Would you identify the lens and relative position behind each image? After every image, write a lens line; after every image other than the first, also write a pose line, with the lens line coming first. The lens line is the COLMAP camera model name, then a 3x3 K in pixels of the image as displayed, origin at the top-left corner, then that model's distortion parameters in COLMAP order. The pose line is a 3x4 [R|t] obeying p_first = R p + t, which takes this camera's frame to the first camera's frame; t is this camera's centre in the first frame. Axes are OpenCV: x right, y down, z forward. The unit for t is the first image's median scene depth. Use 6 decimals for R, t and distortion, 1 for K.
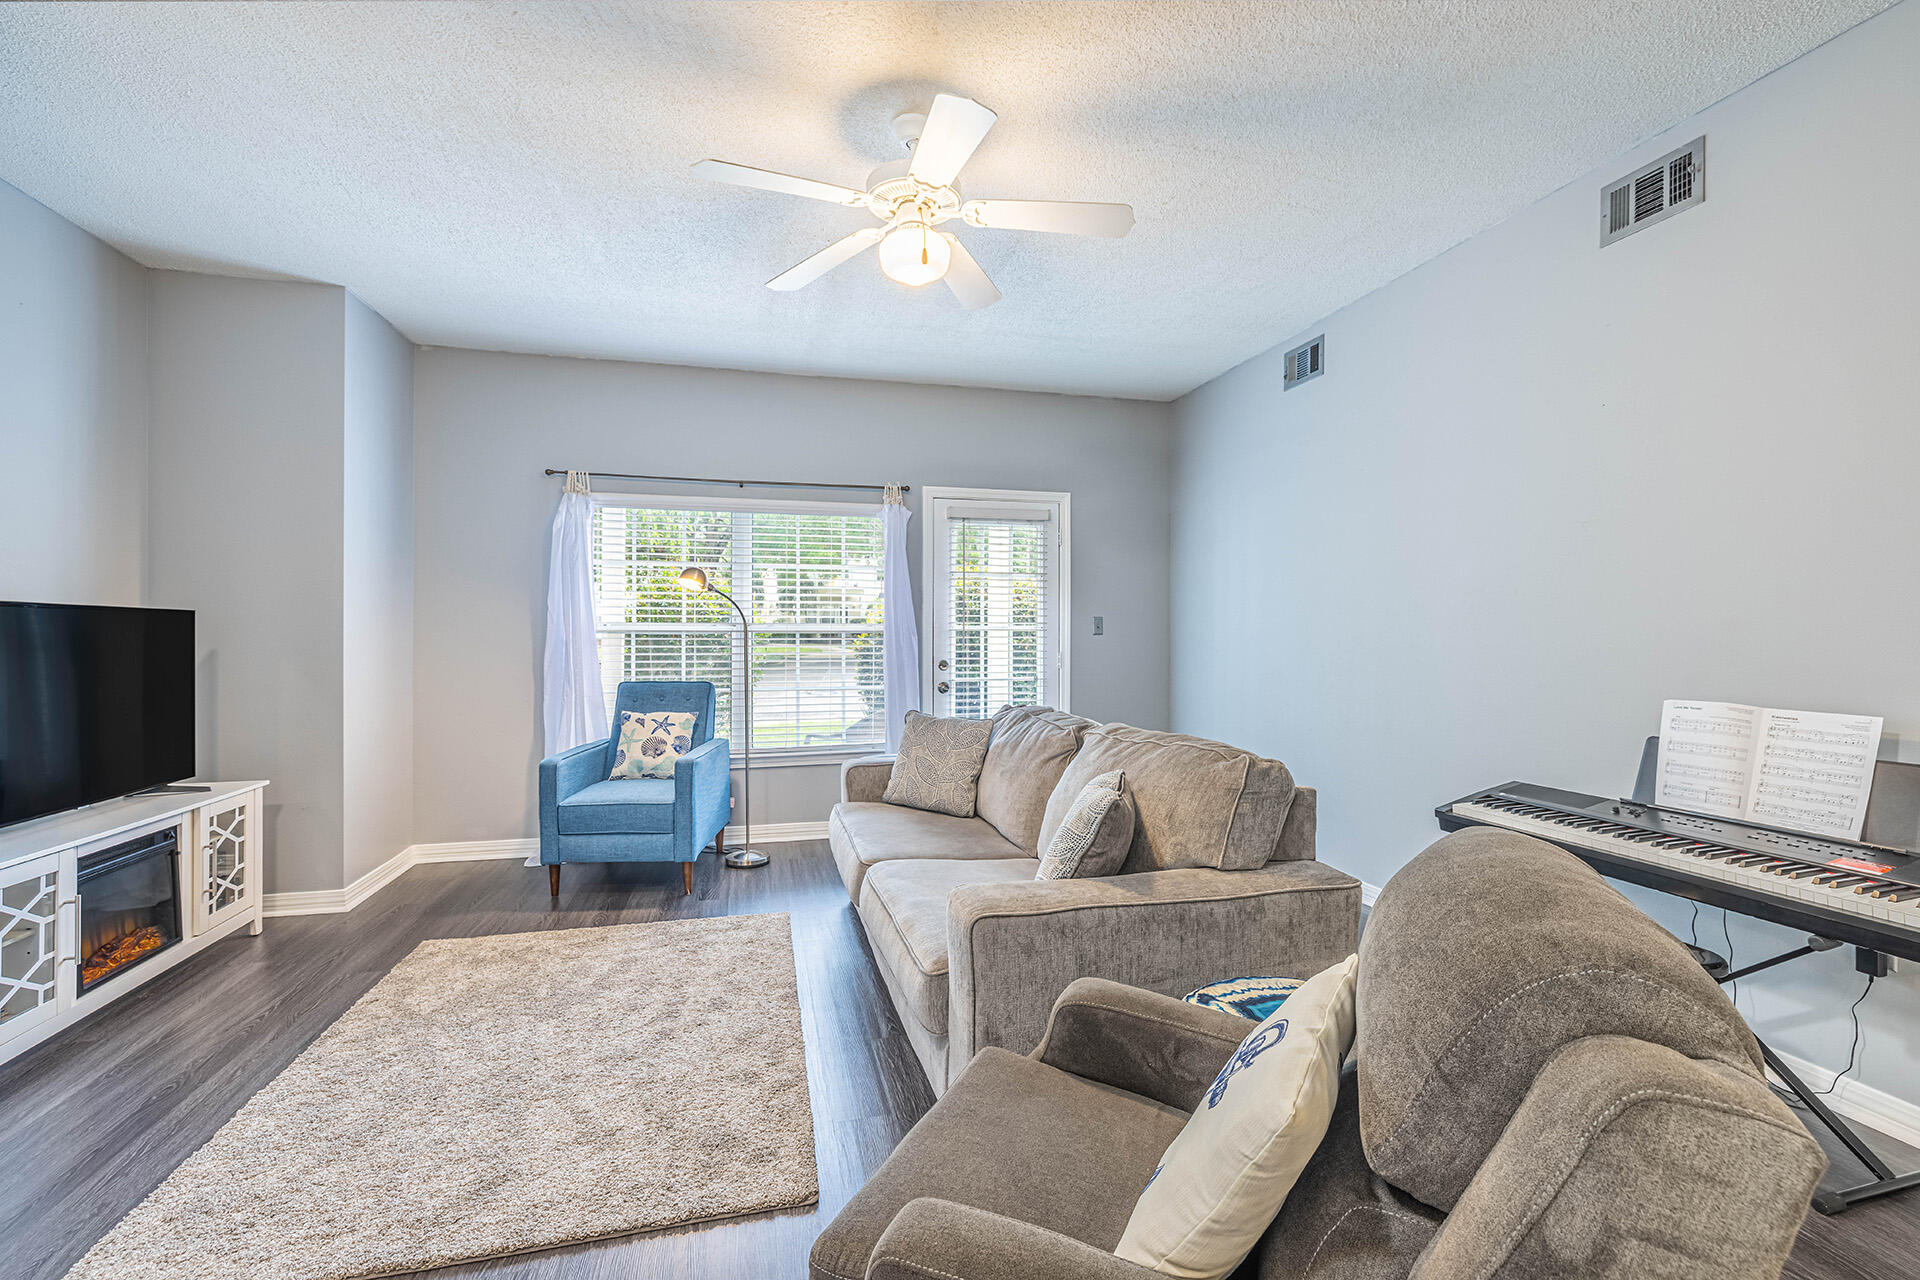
lens RADIAL K [[802.2, 0, 955.9], [0, 802.2, 635.3], [0, 0, 1]] dist [-0.002899, 0.000759]
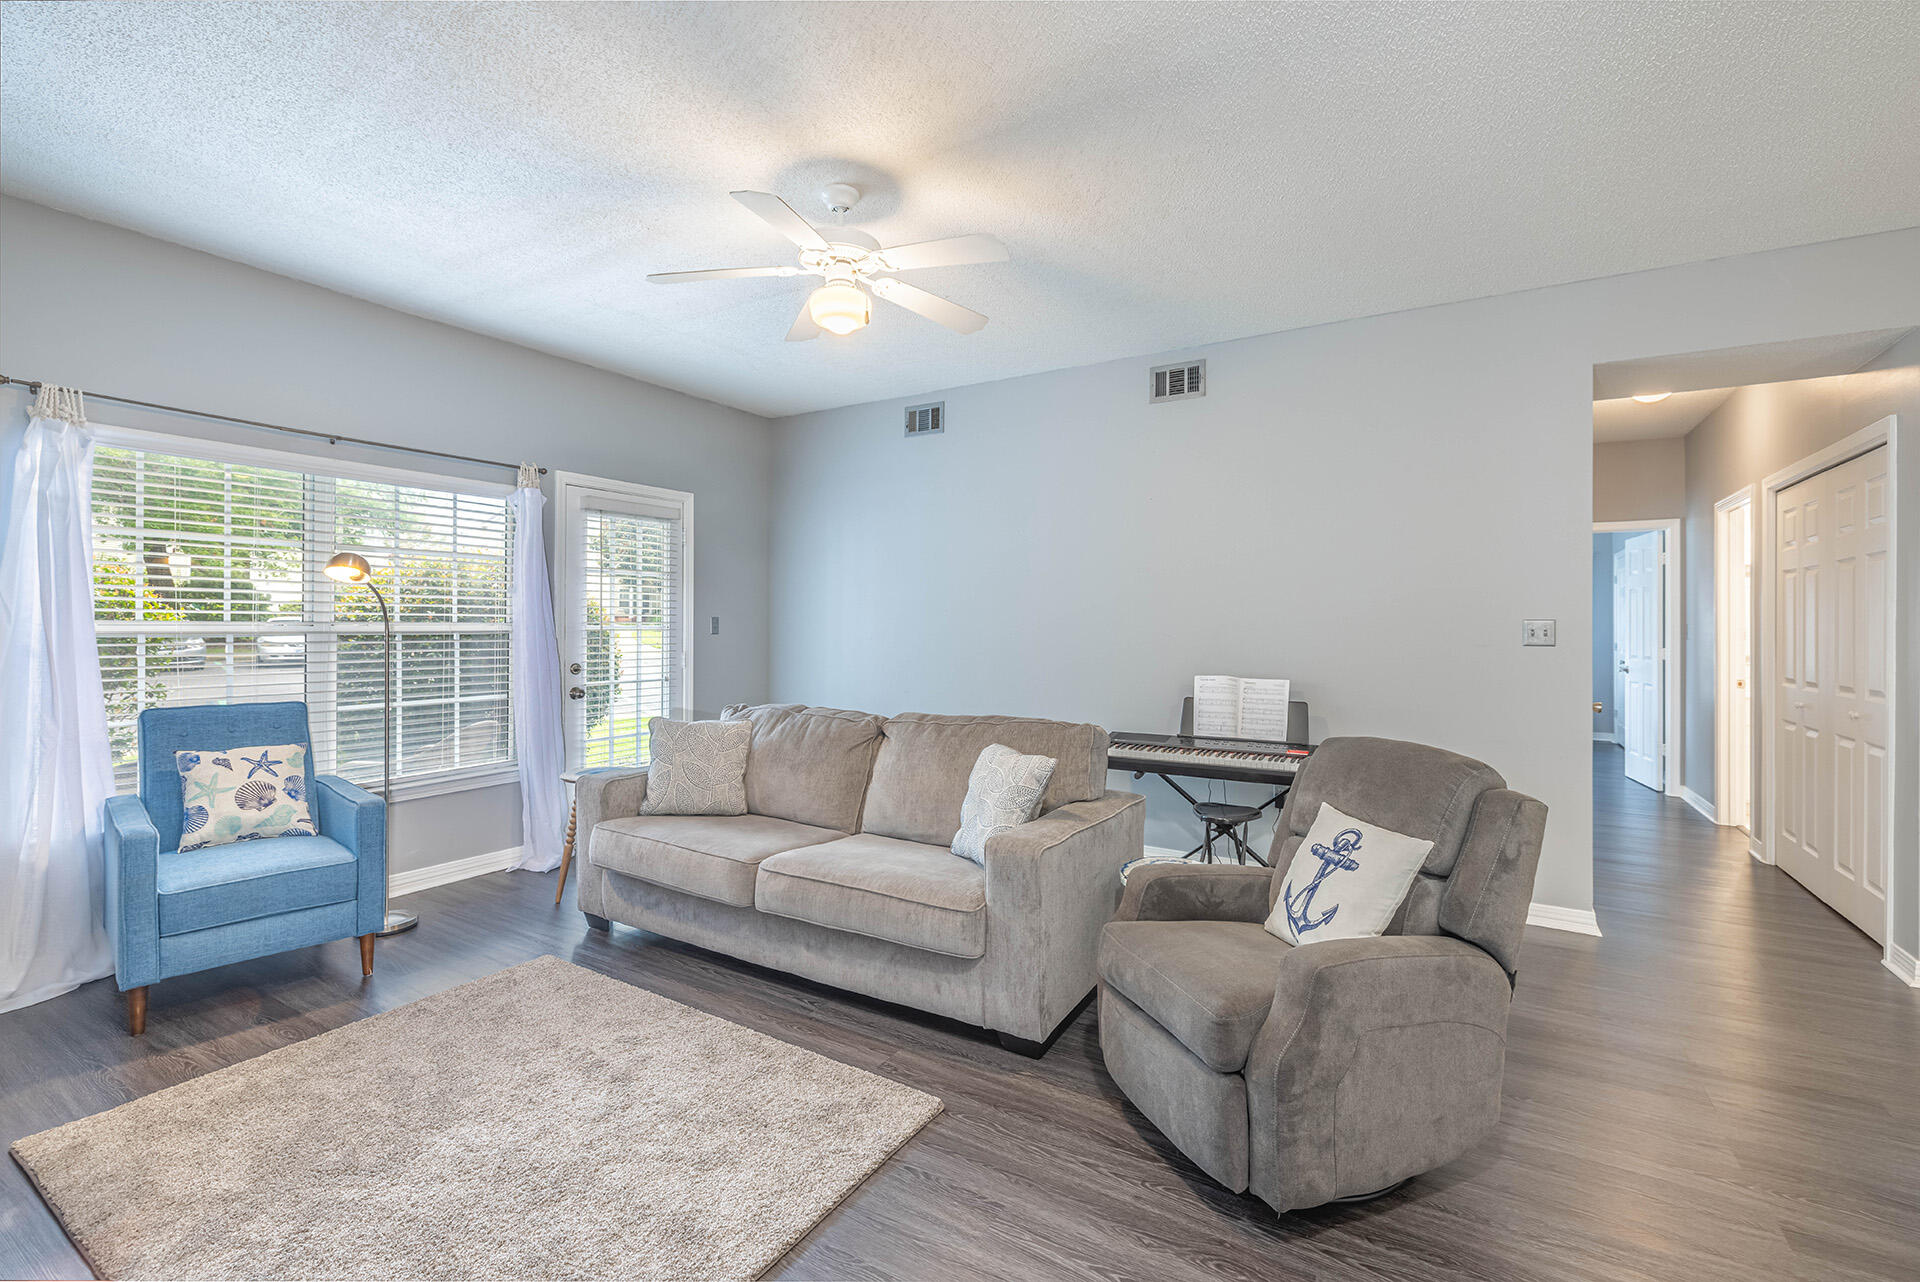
lens RADIAL K [[838.8, 0, 944.2], [0, 838.8, 623.5], [0, 0, 1]] dist [-0.001765, 0.000185]
pose [[0.723867, 0.004615, 0.689924, -0.451781], [-0.002872, 0.999989, -0.003676, -0.014738], [-0.689933, 0.000679, 0.723873, 0.026769]]
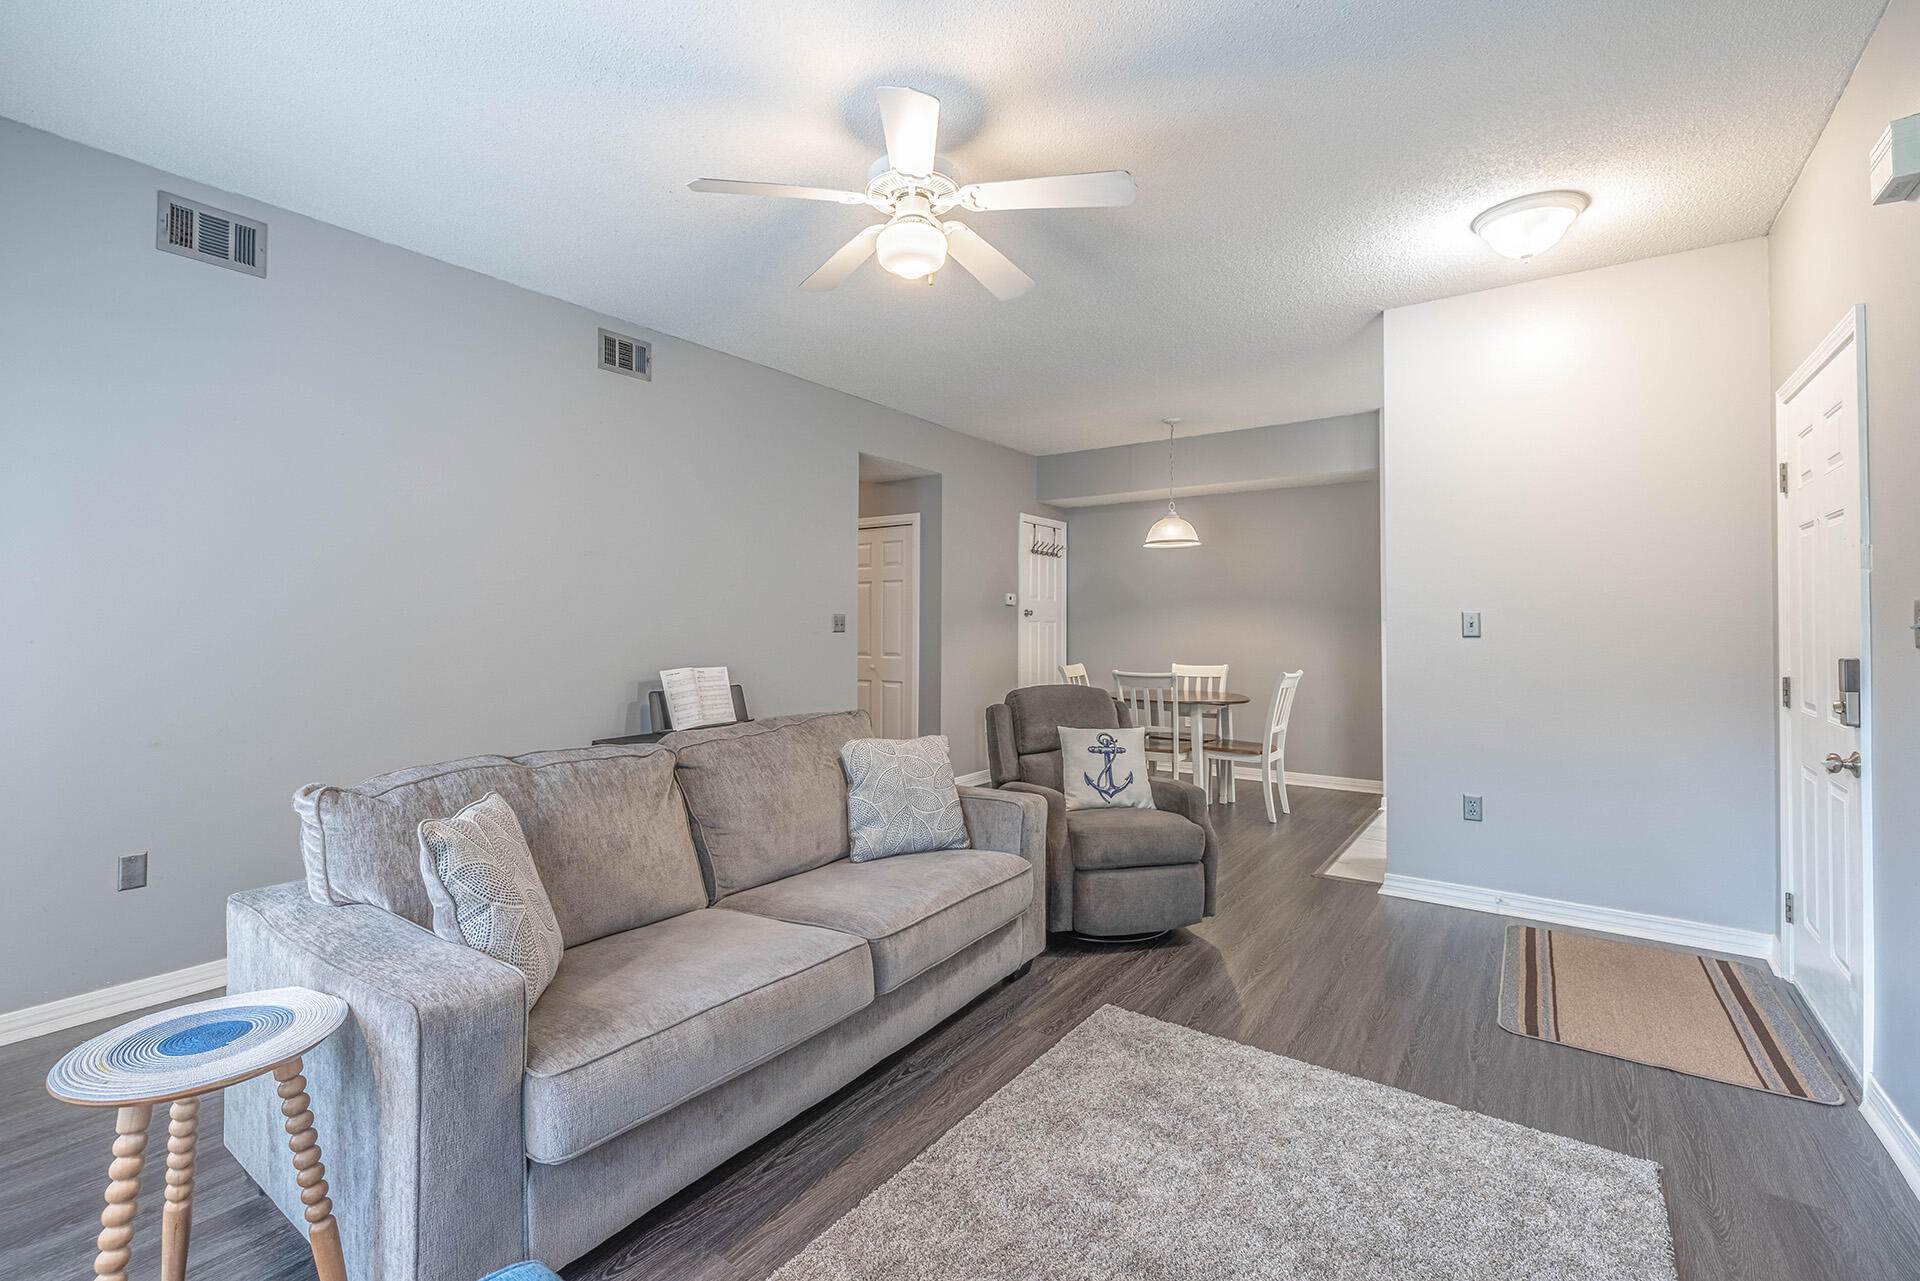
lens RADIAL K [[802.2, 0, 971.6], [0, 802.2, 637.7], [0, 0, 1]] dist [-0.002899, 0.000759]
pose [[-0.622198, -0.009107, 0.782807, -0.502375], [0.003930, 0.999883, 0.014757, -0.006251], [-0.782850, 0.012259, -0.622090, 0.900441]]
